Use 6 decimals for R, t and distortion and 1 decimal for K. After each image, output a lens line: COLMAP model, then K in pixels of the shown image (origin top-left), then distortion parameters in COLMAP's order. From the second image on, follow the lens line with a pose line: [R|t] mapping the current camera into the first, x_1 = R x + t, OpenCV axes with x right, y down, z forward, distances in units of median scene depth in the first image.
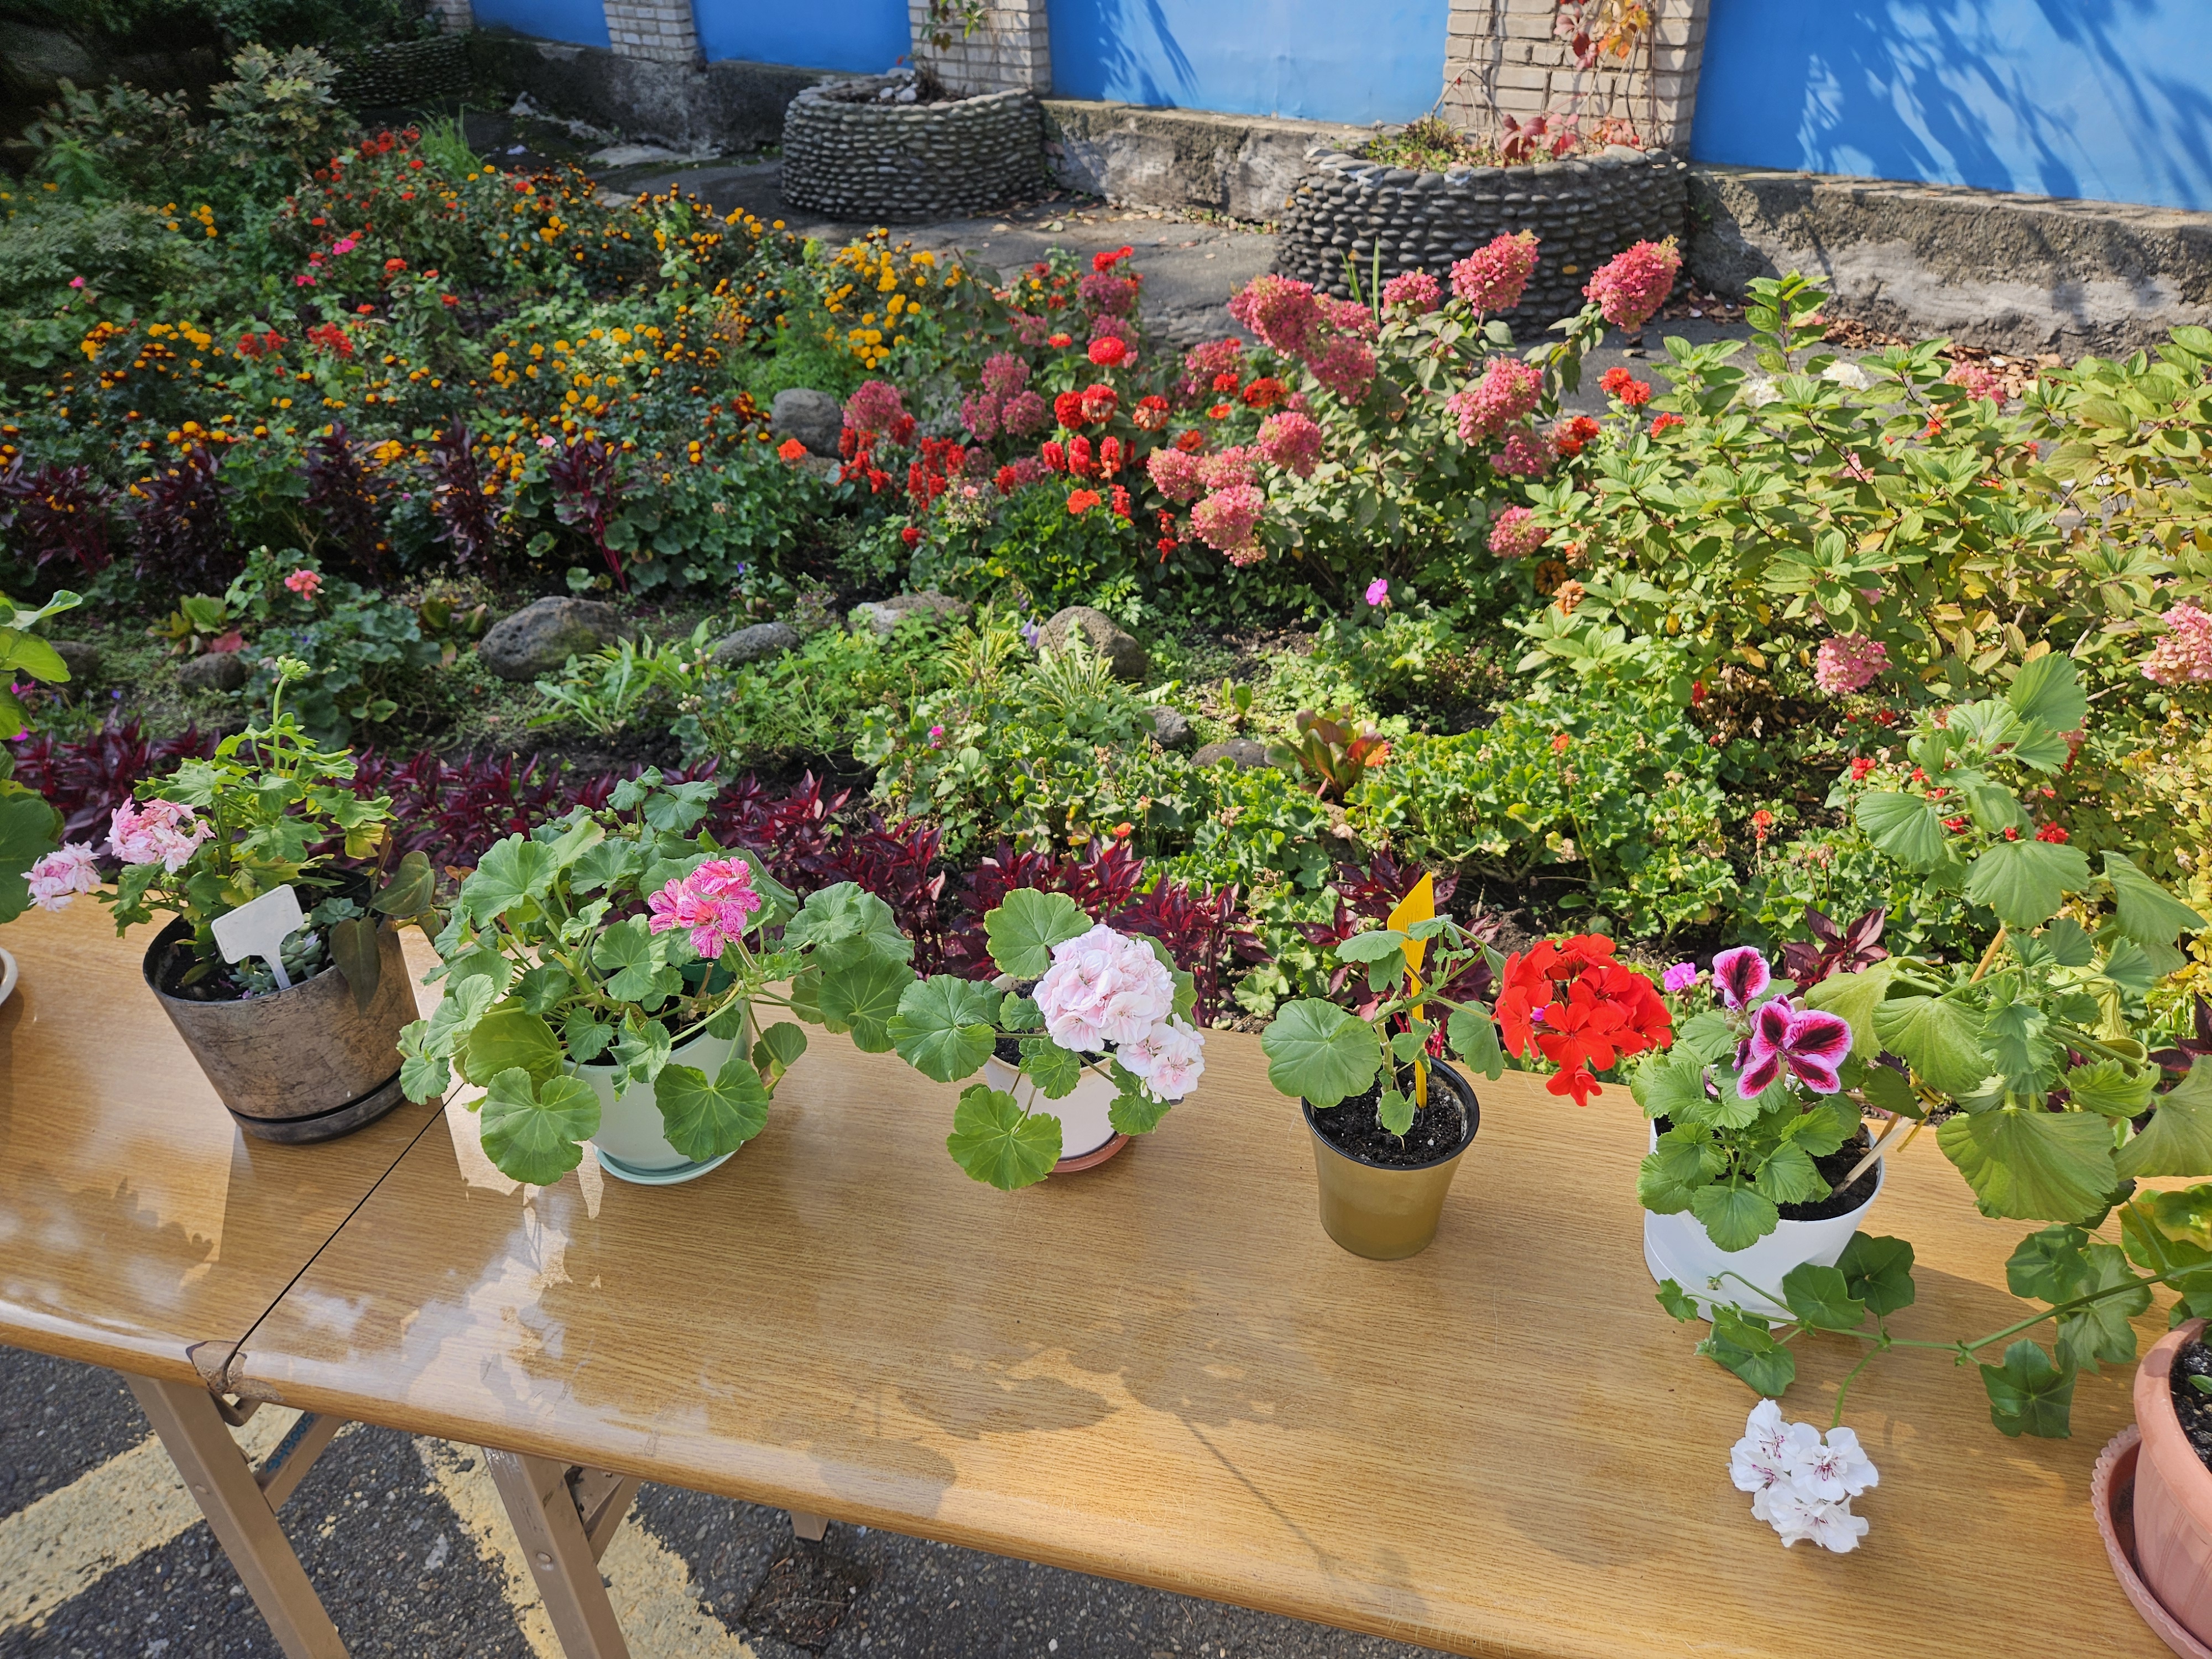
lens RADIAL K [[1477.2, 0, 1101.8], [0, 1477.2, 839.0], [0, 0, 1]] dist [0.051369, -0.055405]
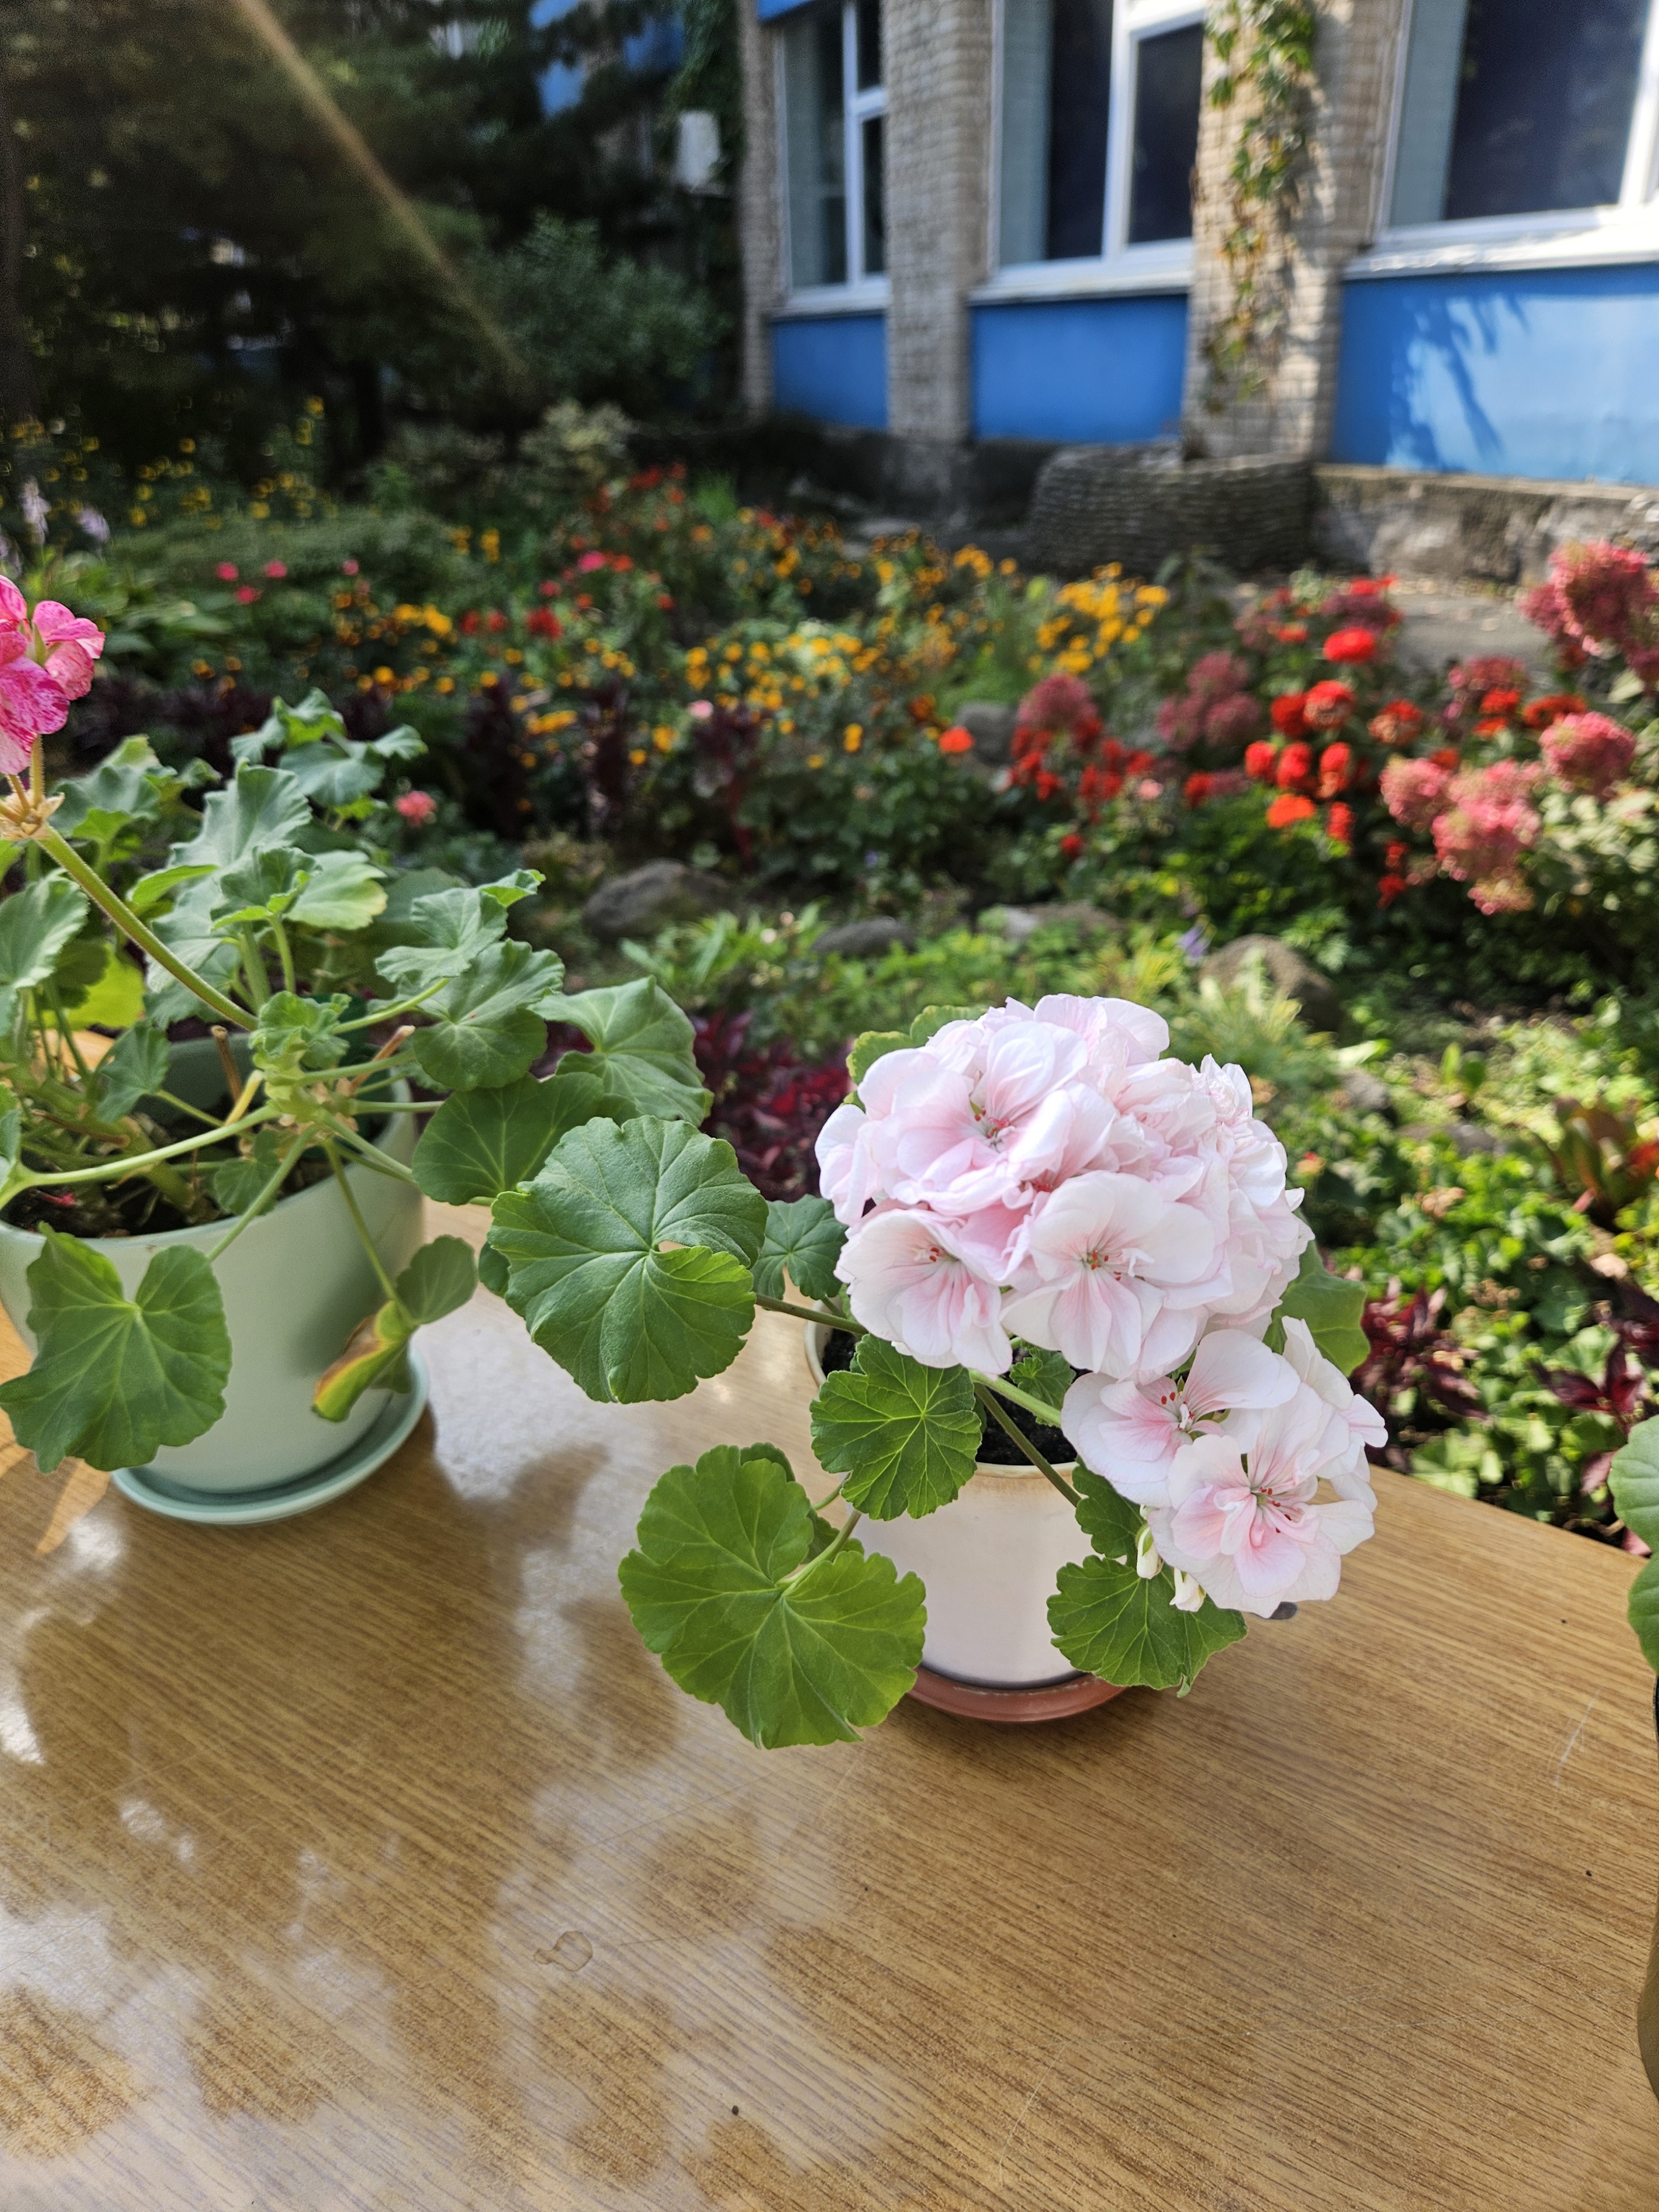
lens RADIAL K [[1499.6, 0, 831.5], [0, 1499.6, 1073.1], [0, 0, 1]] dist [0.050783, -0.069865]
pose [[0.945112, 0.148565, -0.291018, 0.011134], [-0.182626, 0.978731, -0.093454, 0.030629], [0.270945, 0.141472, 0.952142, 0.181331]]
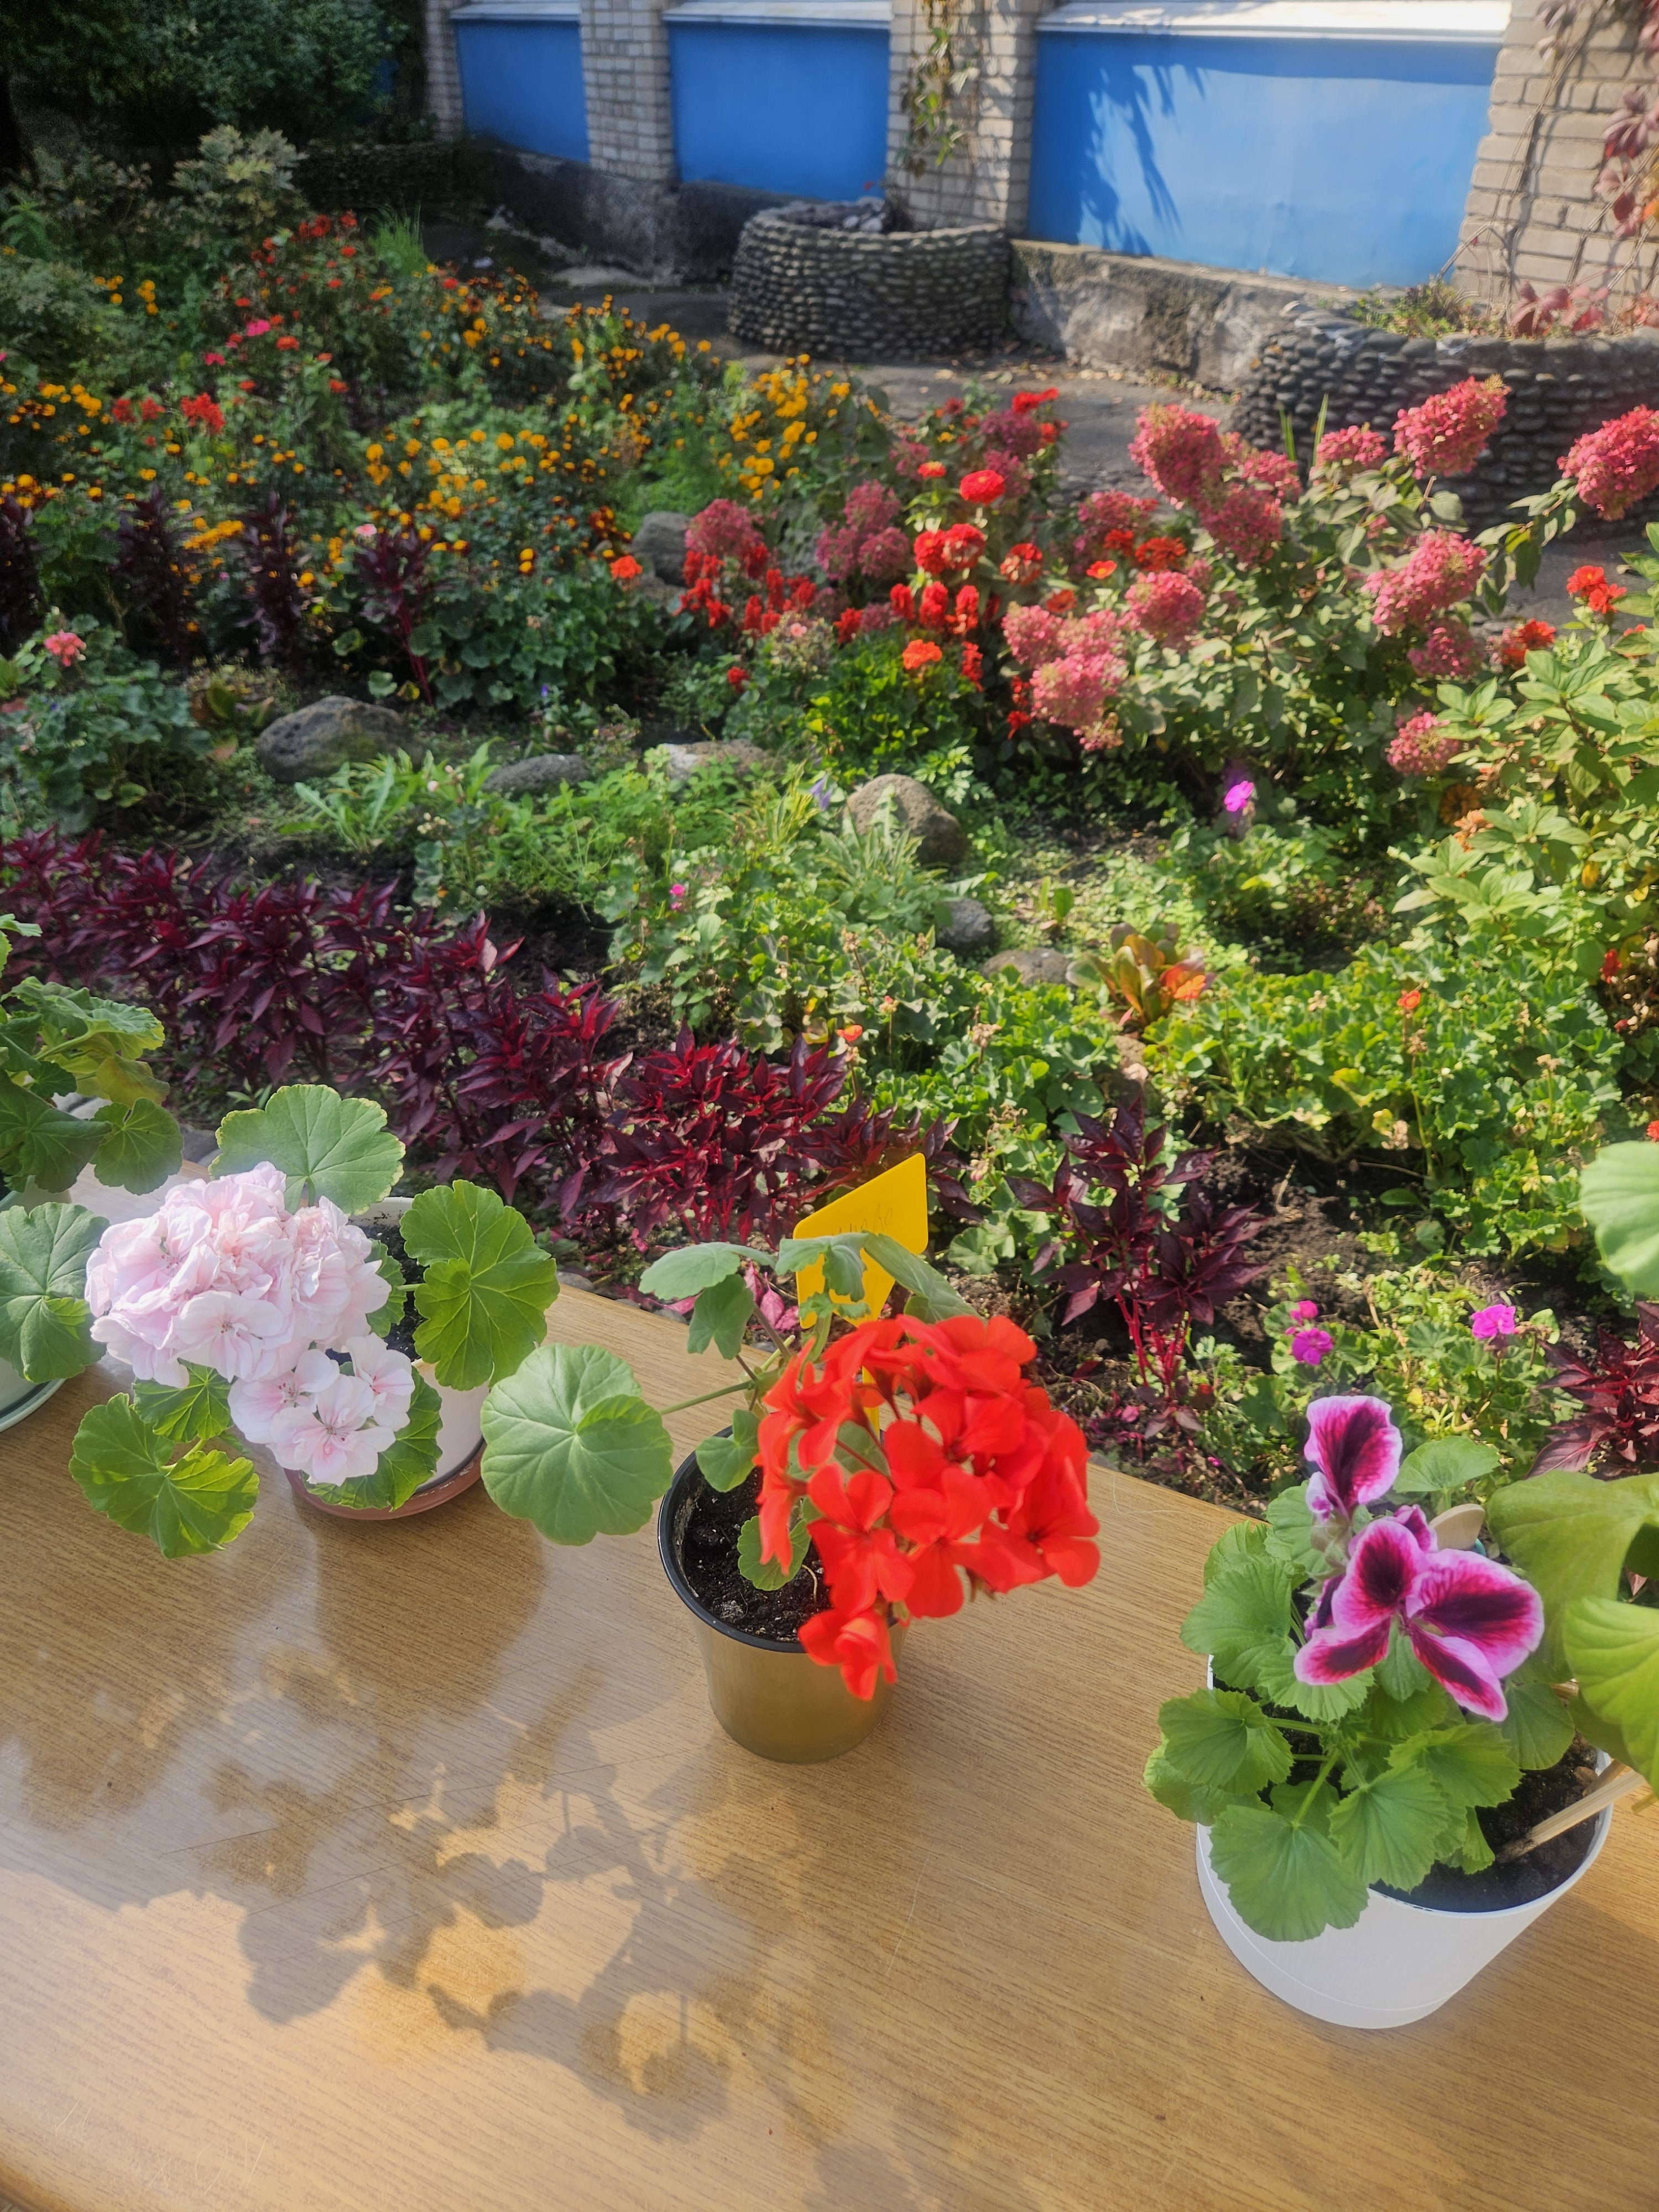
lens RADIAL K [[1477.2, 0, 834.0], [0, 1477.2, 1102.5], [0, 0, 1]] dist [0.051369, -0.055405]
pose [[0.982898, 0.144410, -0.114269, 0.074902], [-0.139105, 0.988850, 0.053154, -0.007263], [0.120671, -0.036349, 0.992027, 0.120884]]
